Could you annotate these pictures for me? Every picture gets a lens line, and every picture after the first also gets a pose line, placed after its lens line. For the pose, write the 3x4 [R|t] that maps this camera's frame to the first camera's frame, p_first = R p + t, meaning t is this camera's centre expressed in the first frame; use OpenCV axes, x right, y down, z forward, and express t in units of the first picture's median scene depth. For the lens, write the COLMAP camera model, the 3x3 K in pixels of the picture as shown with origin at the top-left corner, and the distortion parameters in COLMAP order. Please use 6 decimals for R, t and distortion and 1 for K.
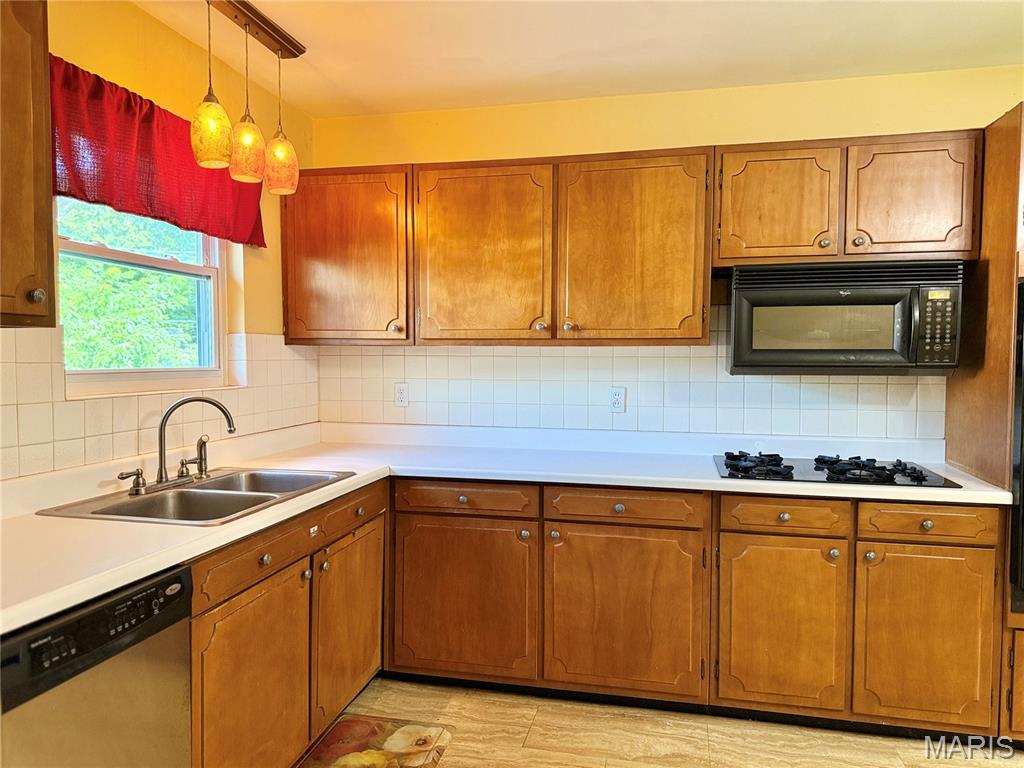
lens RADIAL K [[728.0, 0, 512.0], [0, 728.0, 384.0], [0, 0, 1]] dist [0.005124, -0.005470]
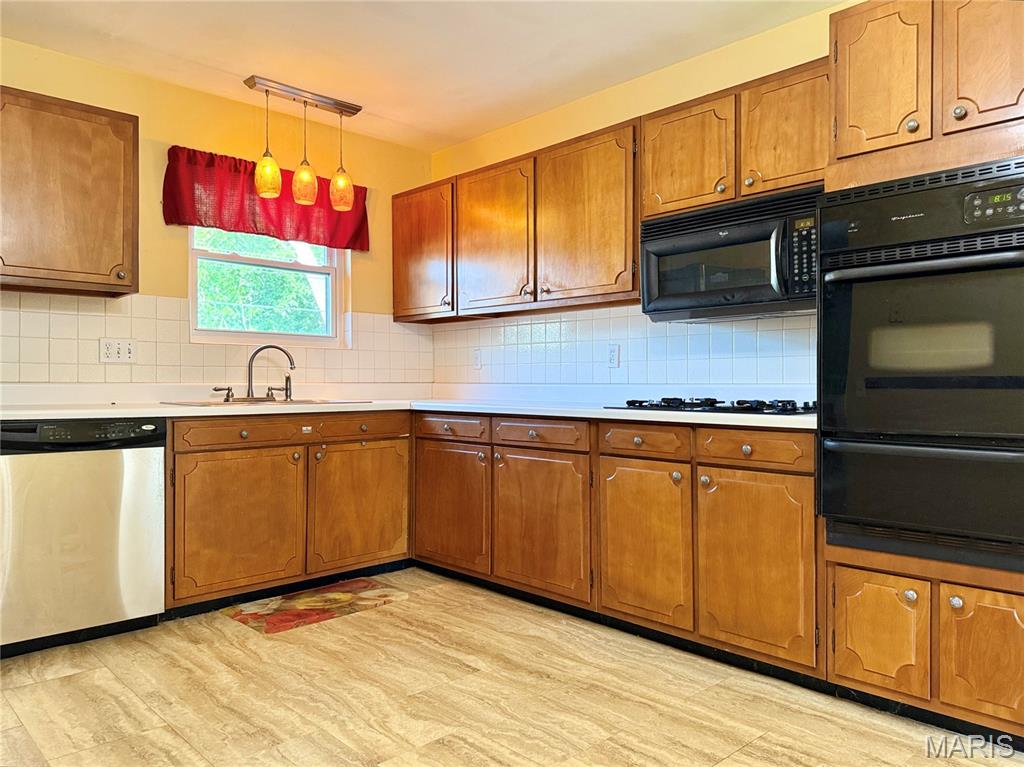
lens RADIAL K [[733.8, 0, 512.0], [0, 733.8, 383.5], [0, 0, 1]] dist [0.023214, 0.000333]
pose [[0.837795, -0.002881, -0.545977, 0.758947], [-0.018717, 0.999247, -0.033994, 0.126746], [0.545664, 0.038699, 0.837110, -0.030686]]
